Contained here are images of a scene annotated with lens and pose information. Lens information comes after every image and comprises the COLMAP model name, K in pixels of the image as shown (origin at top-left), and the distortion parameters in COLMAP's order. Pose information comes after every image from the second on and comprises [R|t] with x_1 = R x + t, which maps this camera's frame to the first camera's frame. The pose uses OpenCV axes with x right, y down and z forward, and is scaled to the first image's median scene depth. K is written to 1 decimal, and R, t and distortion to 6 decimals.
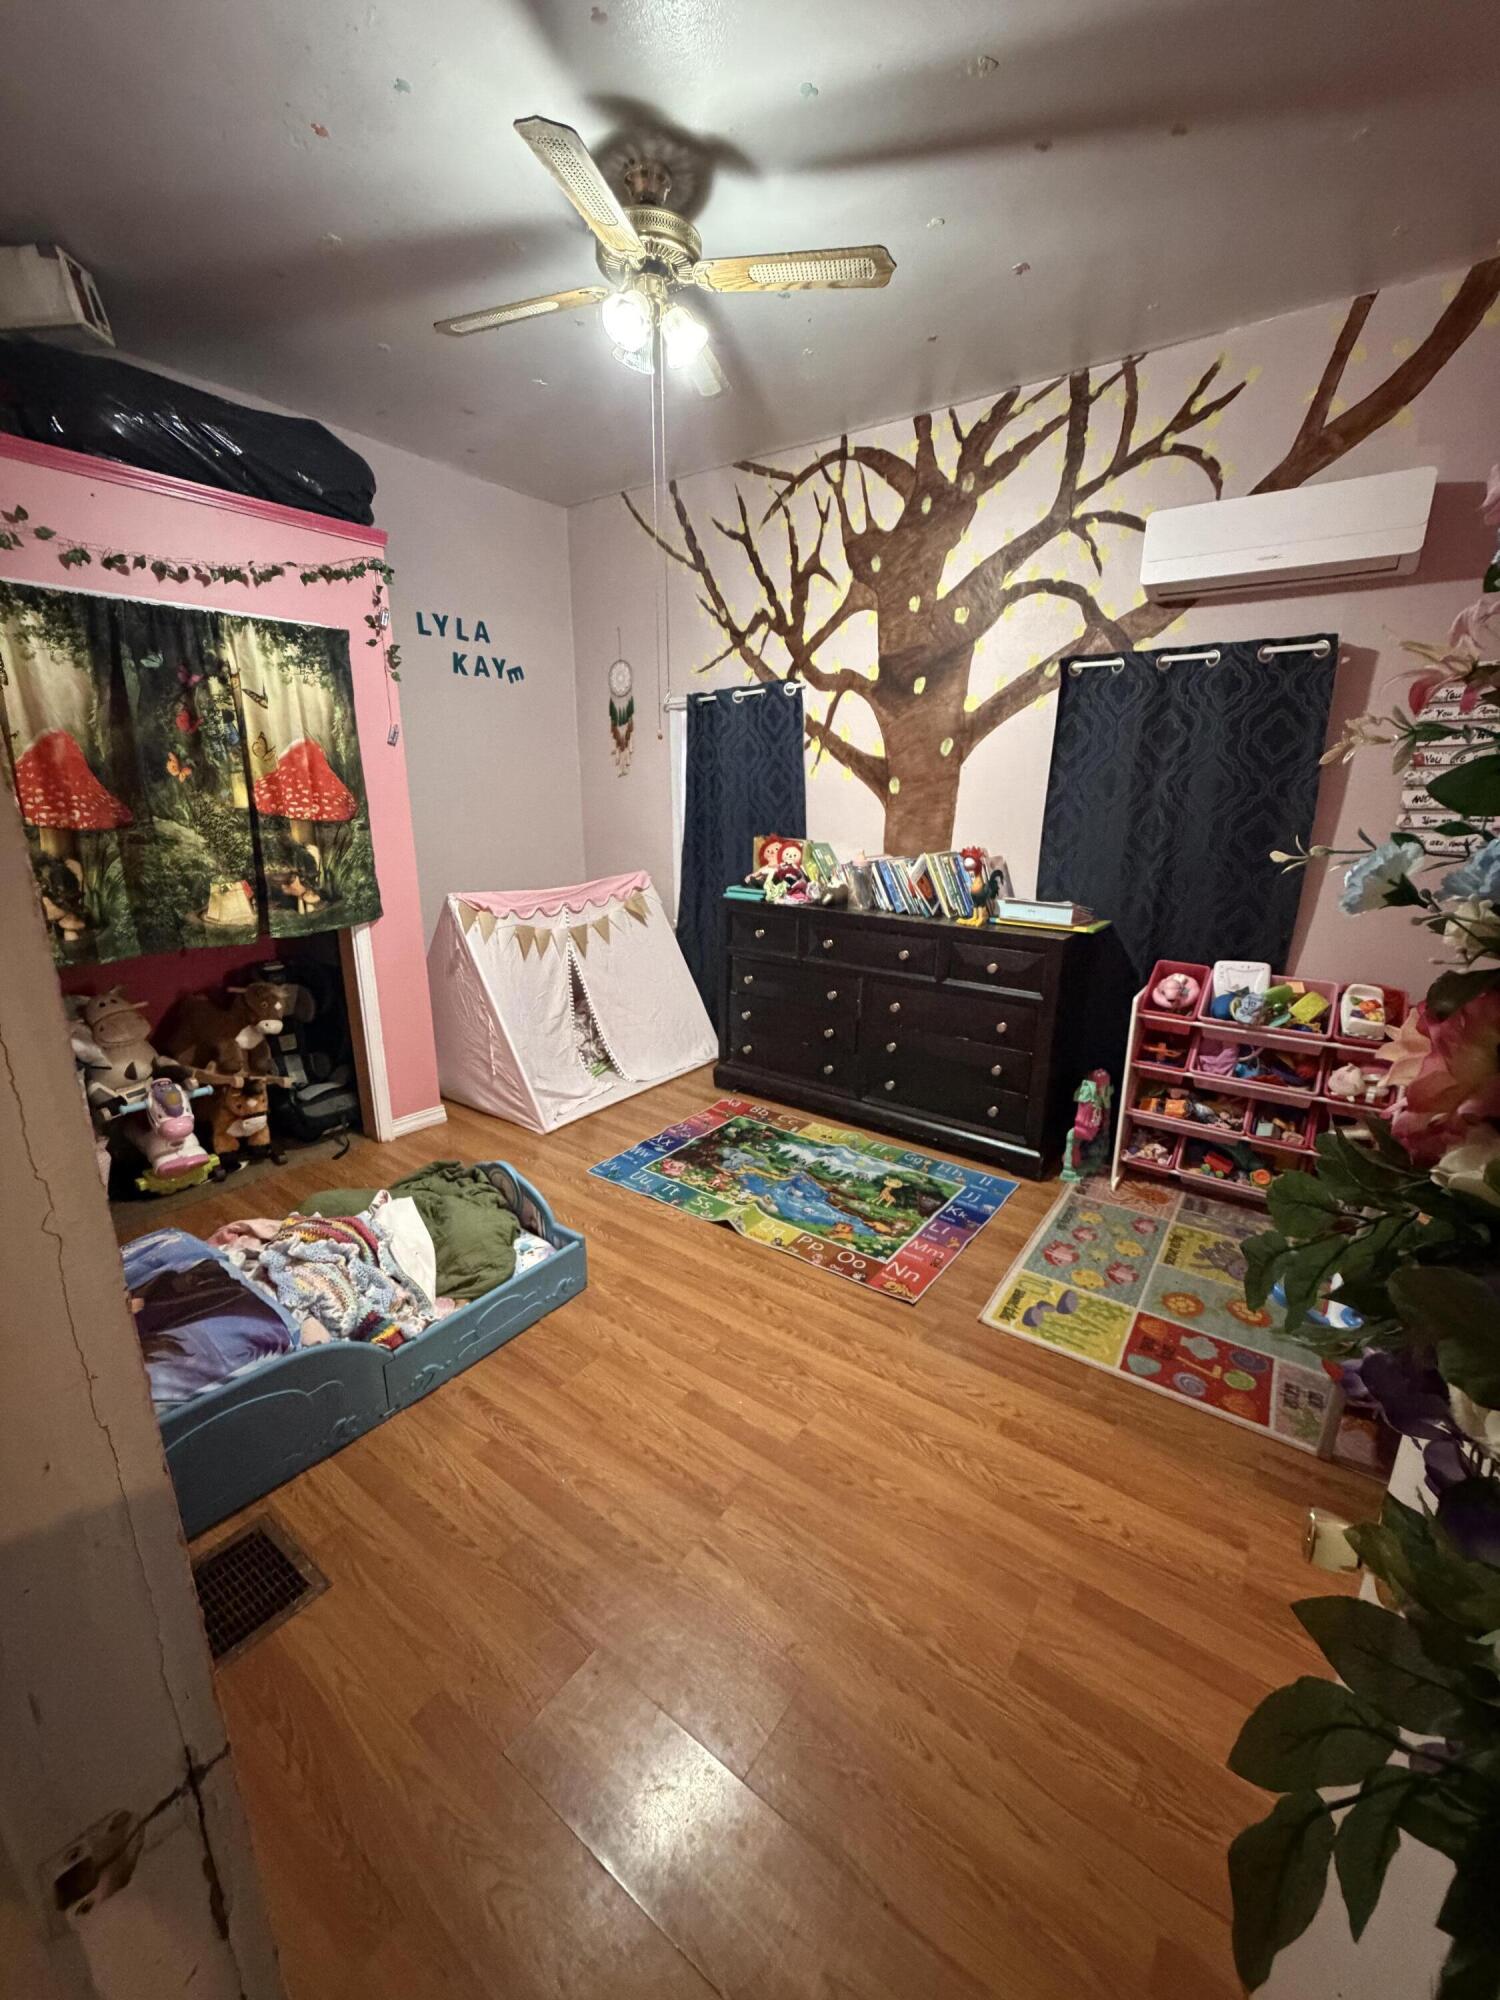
lens RADIAL K [[800.2, 0, 755.0], [0, 800.2, 996.9], [0, 0, 1]] dist [-0.000698, -0.000361]
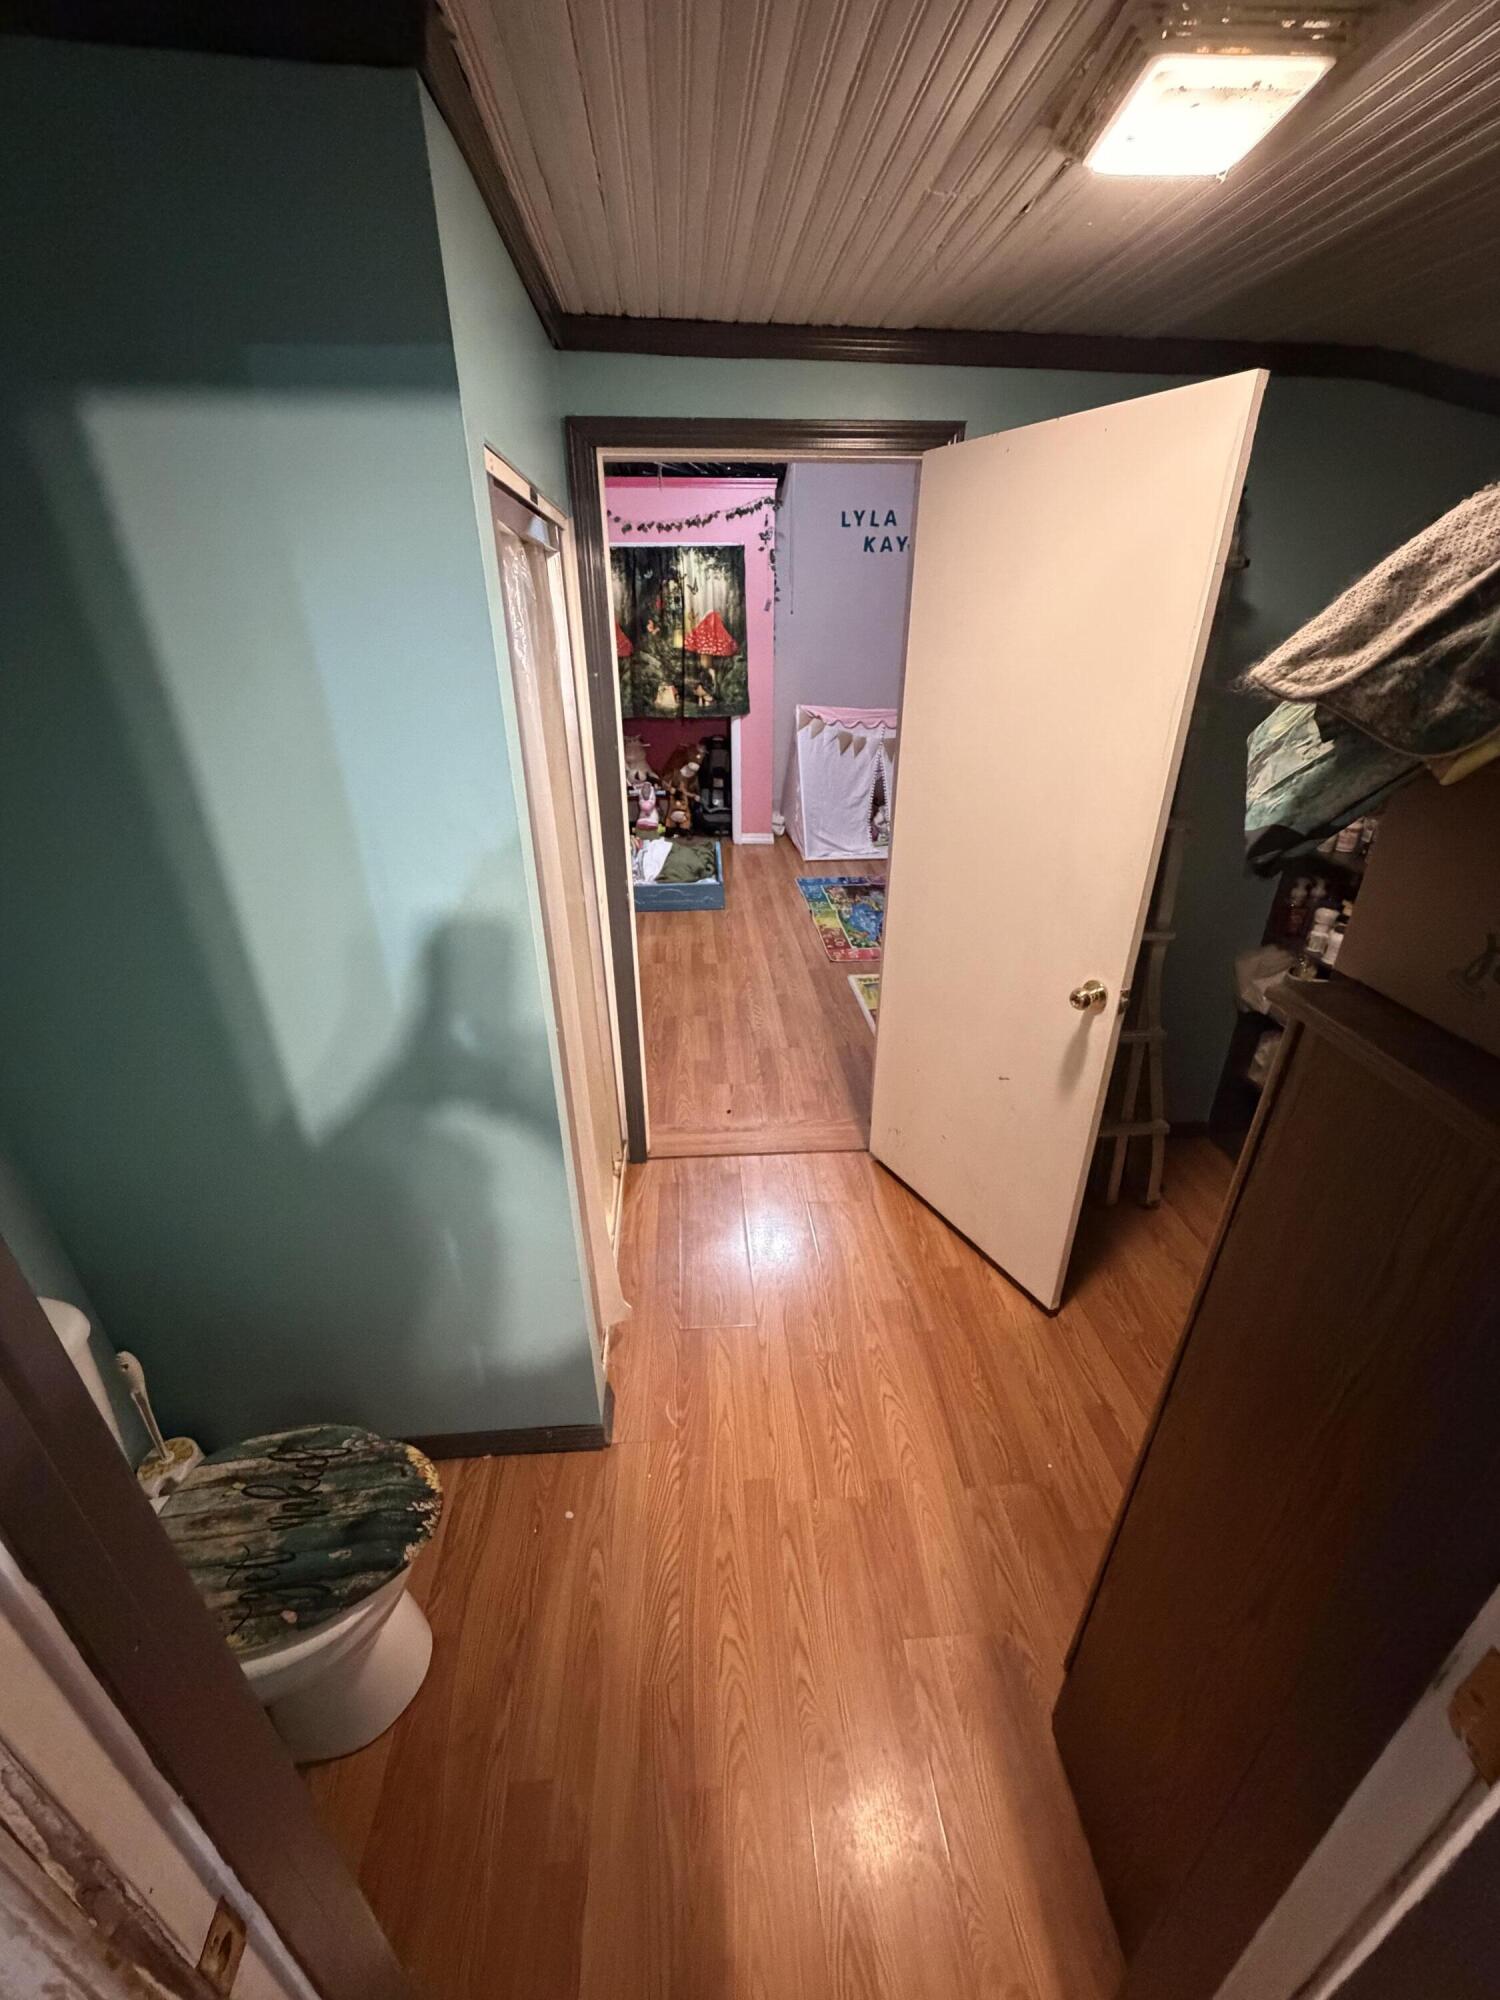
lens RADIAL K [[800.2, 0, 748.5], [0, 800.2, 998.6], [0, 0, 1]] dist [-0.000698, -0.000361]
pose [[0.648357, 0.327171, -0.687454, 1.011731], [-0.192764, 0.944079, 0.267502, 0.023629], [0.736529, -0.040920, 0.675167, -0.240912]]
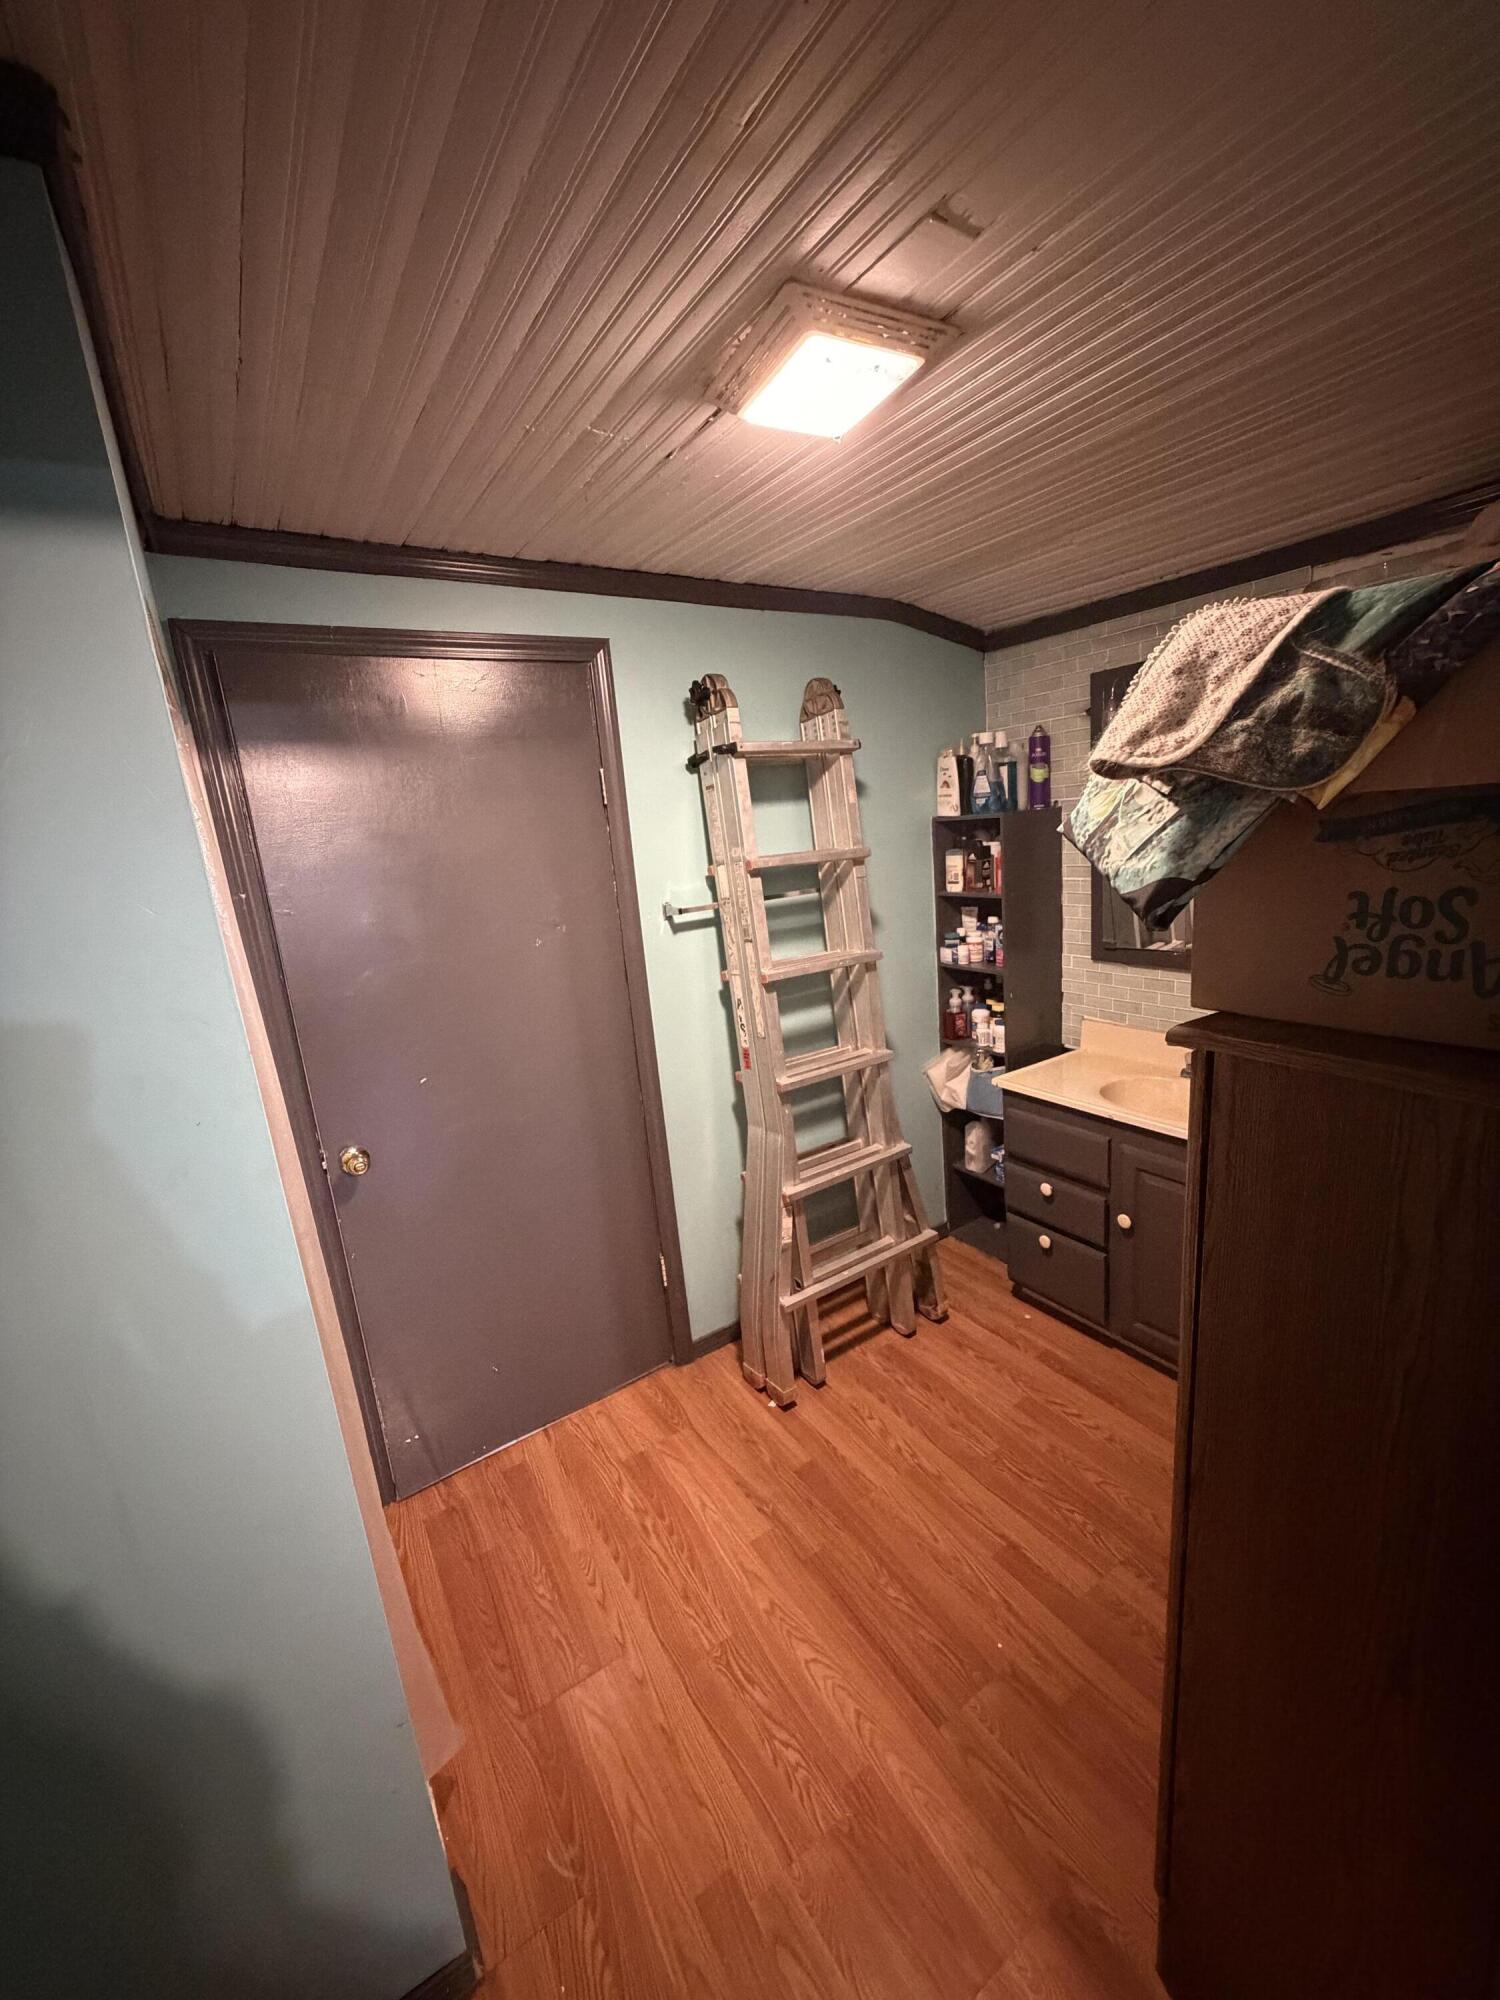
lens RADIAL K [[800.2, 0, 759.8], [0, 800.2, 994.2], [0, 0, 1]] dist [-0.000698, -0.000361]
pose [[0.930074, -0.004685, -0.367342, 0.733814], [-0.006180, 0.999578, -0.028394, 0.103716], [0.367319, 0.028679, 0.929653, -0.270185]]
